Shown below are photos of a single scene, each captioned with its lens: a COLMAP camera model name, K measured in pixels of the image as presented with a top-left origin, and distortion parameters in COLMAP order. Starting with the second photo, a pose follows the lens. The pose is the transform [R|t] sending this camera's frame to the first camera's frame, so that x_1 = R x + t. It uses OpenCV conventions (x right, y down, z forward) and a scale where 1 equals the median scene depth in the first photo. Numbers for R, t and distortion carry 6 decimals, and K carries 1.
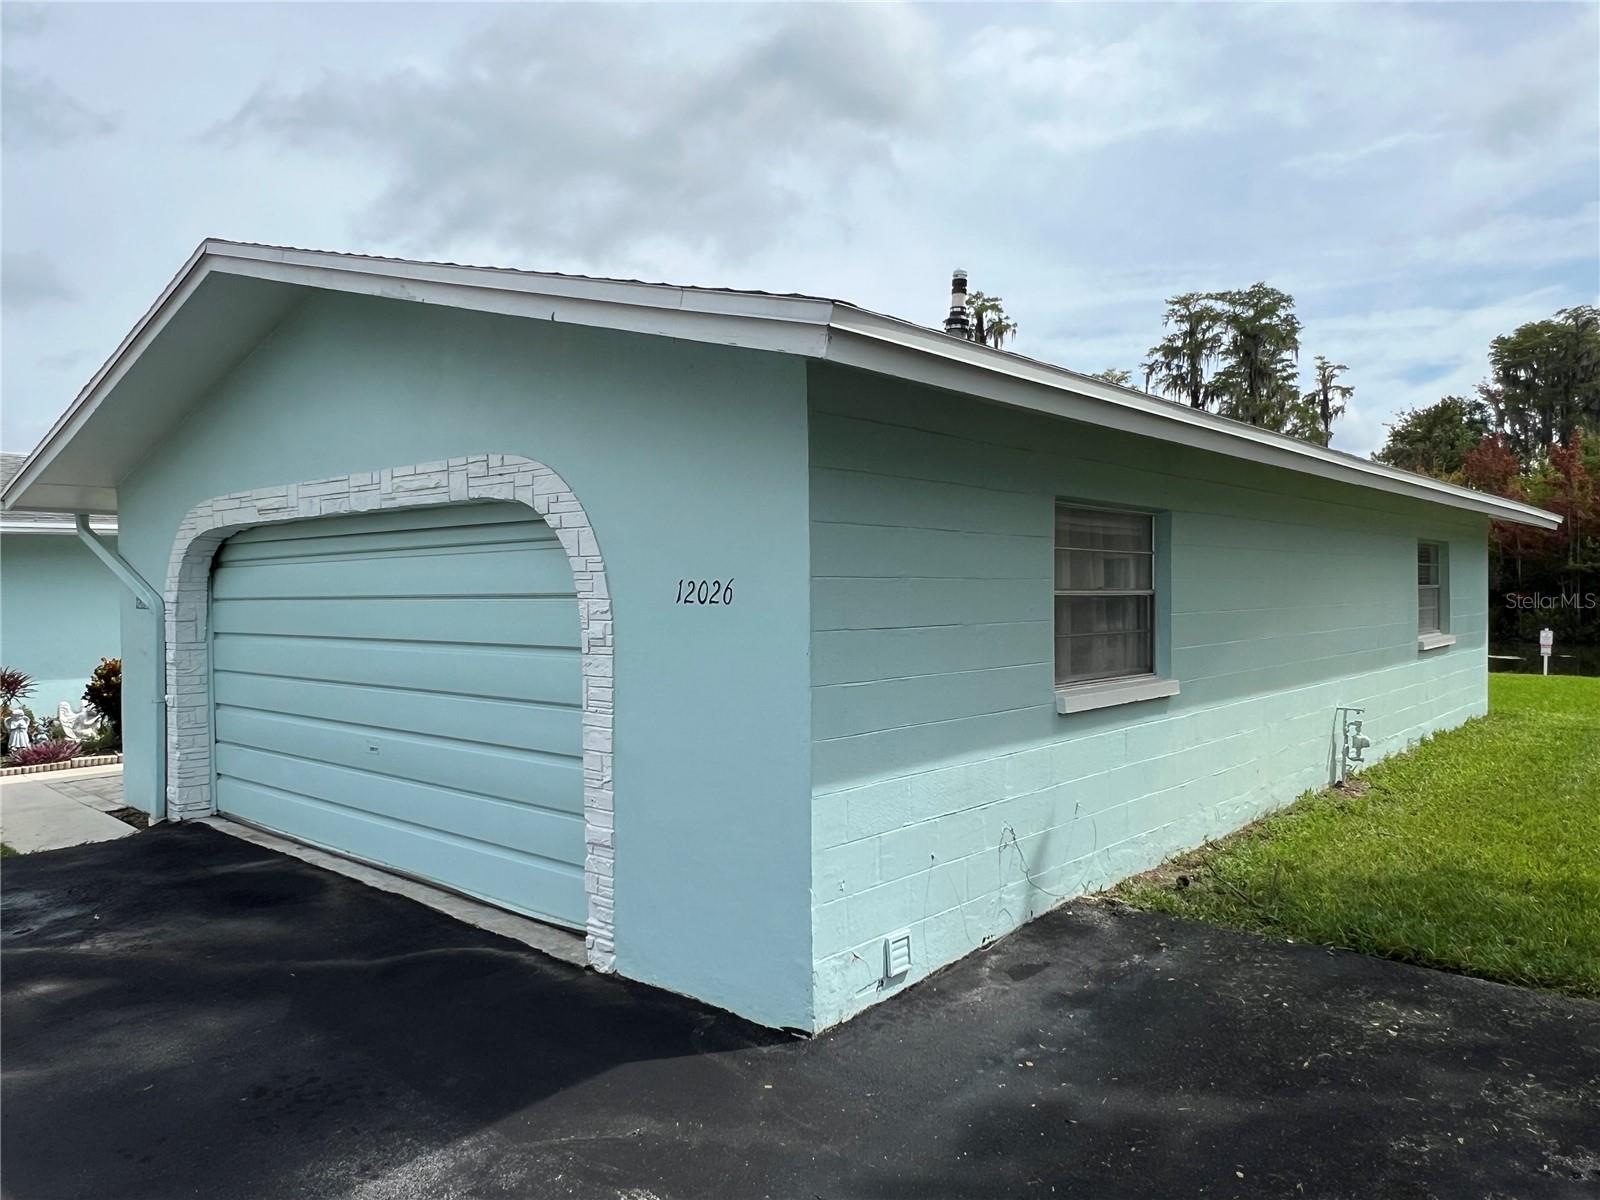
lens RADIAL K [[1110.9, 0, 800.0], [0, 1110.9, 600.0], [0, 0, 1]] dist [0.000789, 0.001694]
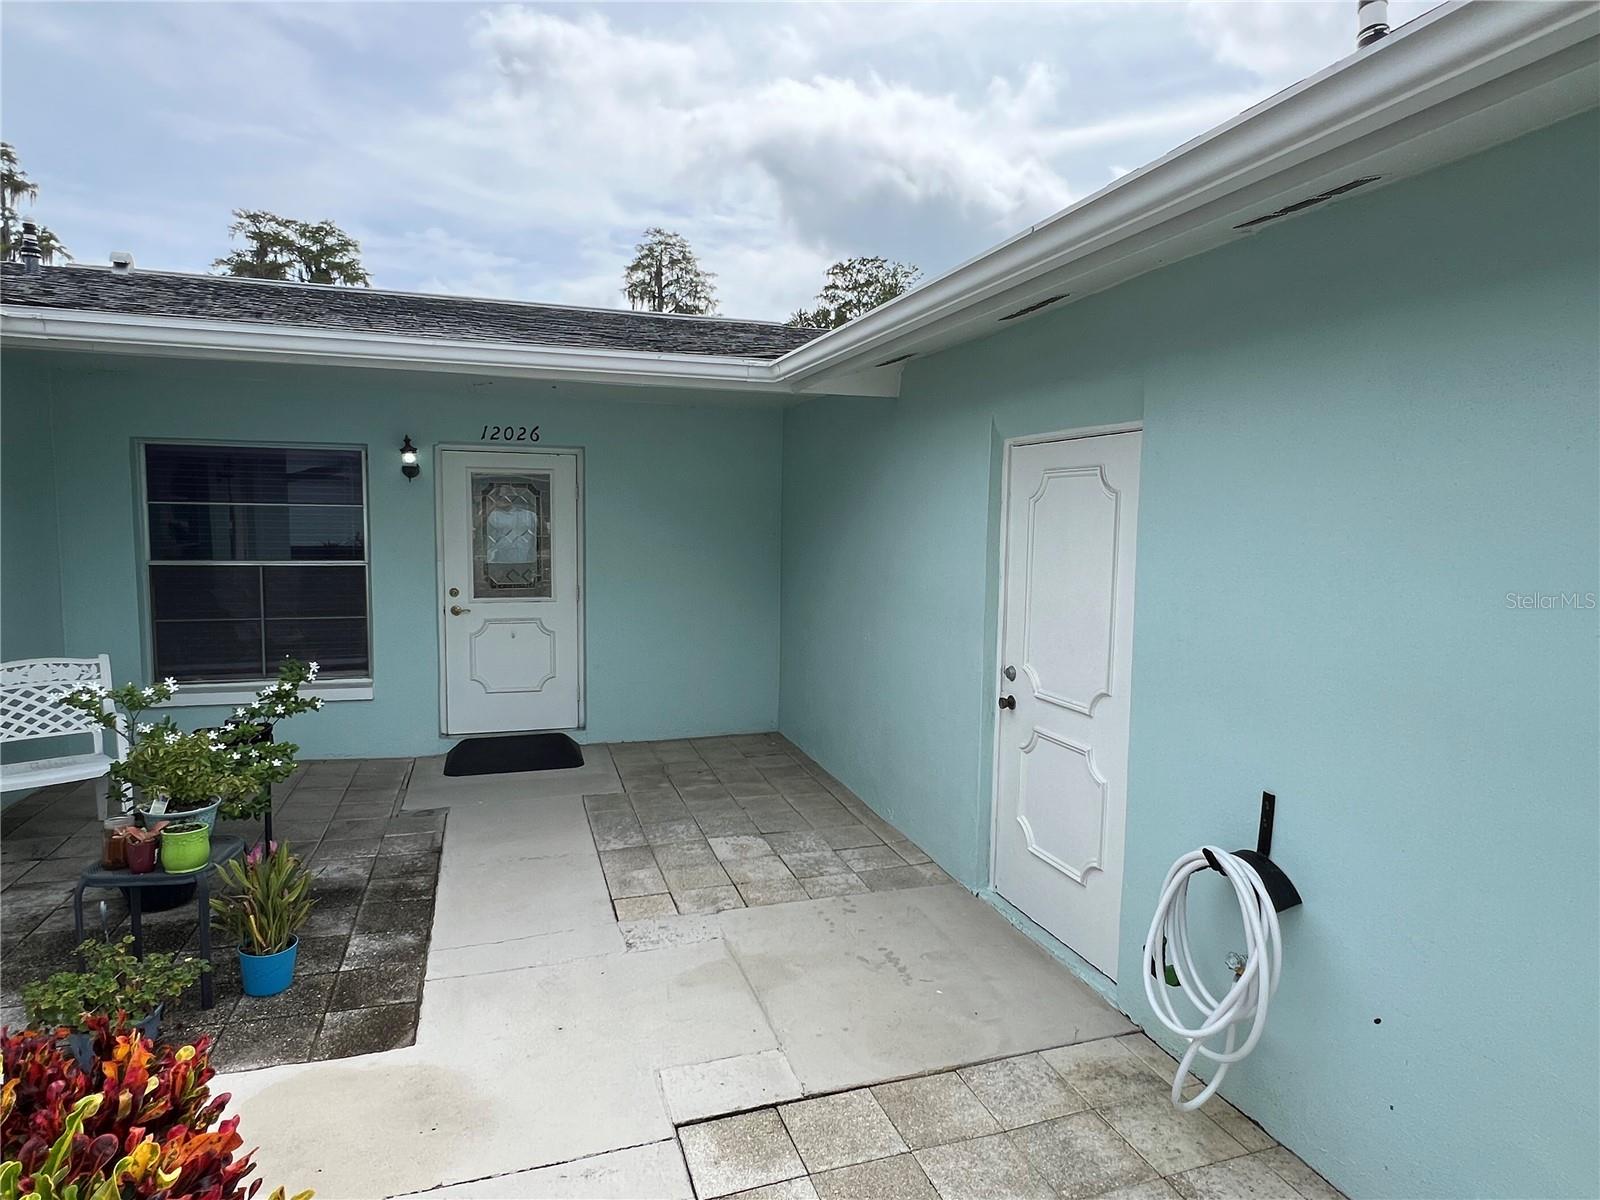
lens RADIAL K [[917.0, 0, 805.1], [0, 917.0, 603.2], [0, 0, 1]] dist [-0.004179, 0.000926]
pose [[0.508997, -0.065763, 0.858252, -0.118771], [-0.007932, 0.996677, 0.081073, -0.001247], [-0.860732, -0.048074, 0.506784, 0.162405]]
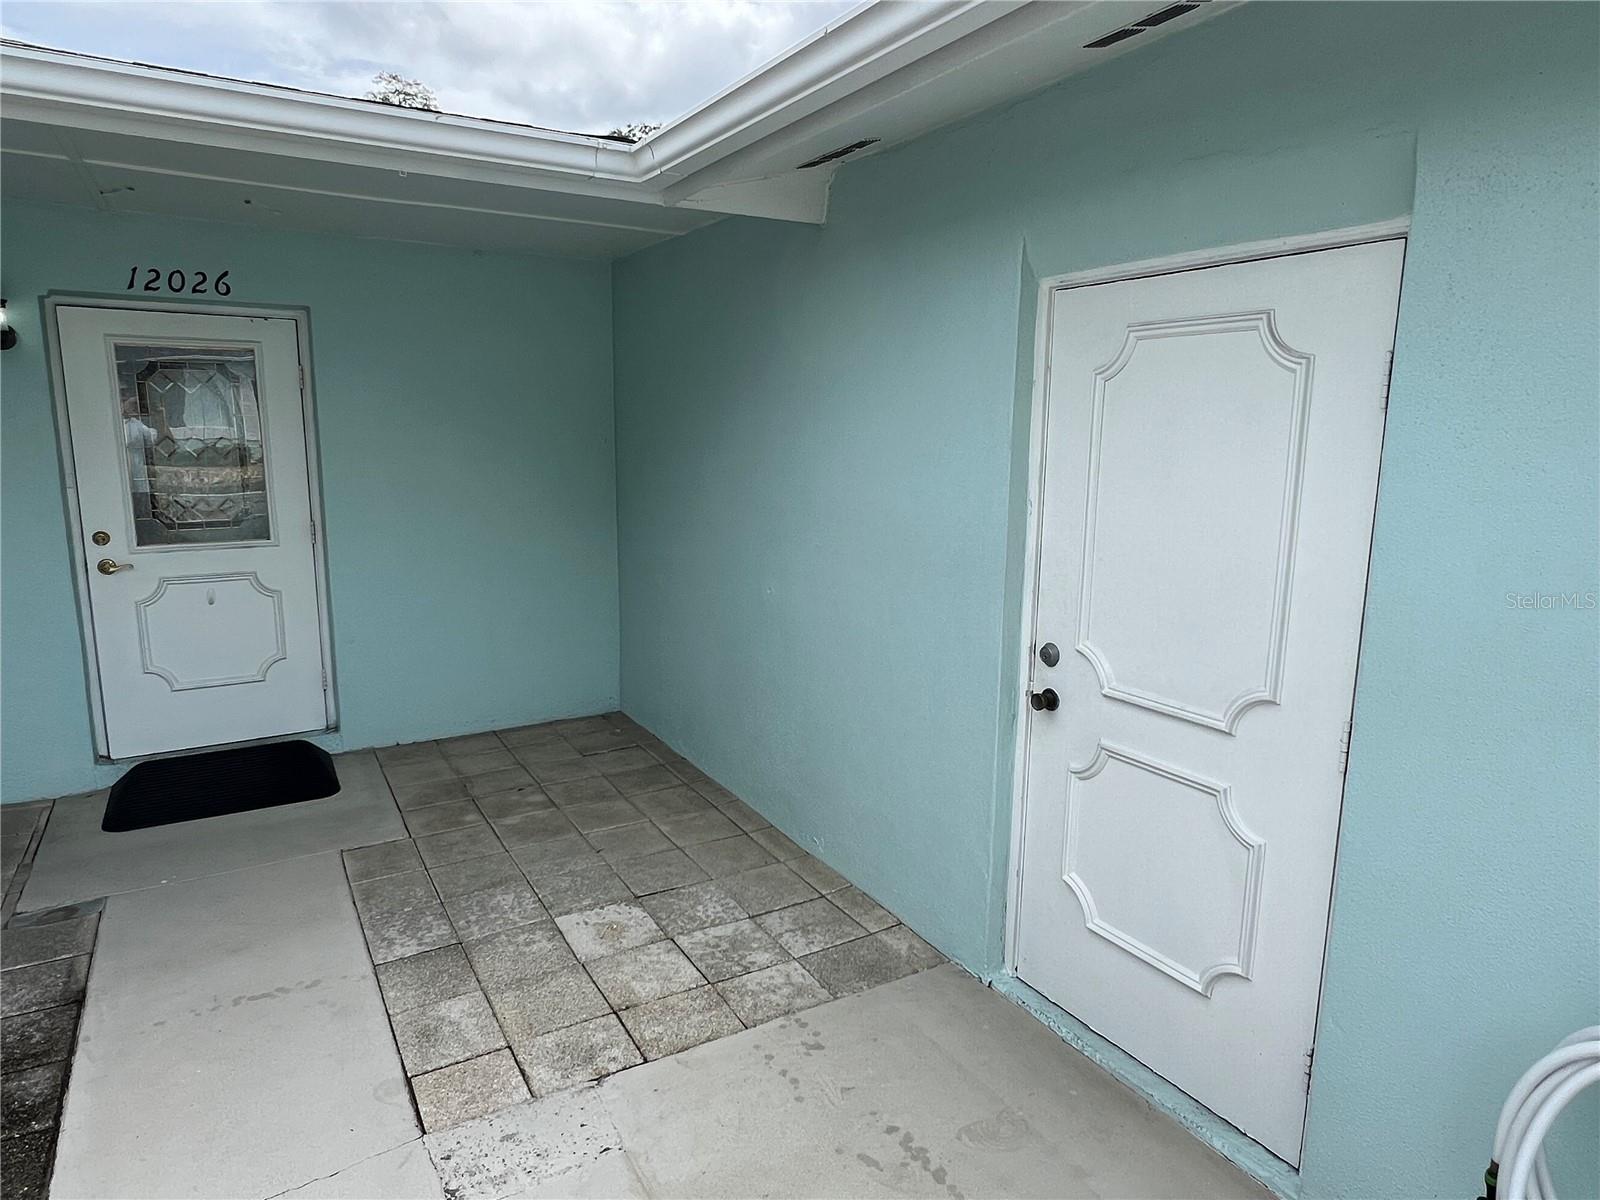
lens RADIAL K [[973.4, 0, 800.0], [0, 973.4, 600.0], [0, 0, 1]] dist [-0.003361, 0.001256]
pose [[0.313322, -0.156340, 0.936689, -0.100014], [-0.001075, 0.986297, 0.164979, -0.000831], [-0.949646, -0.052698, 0.308861, 0.180097]]
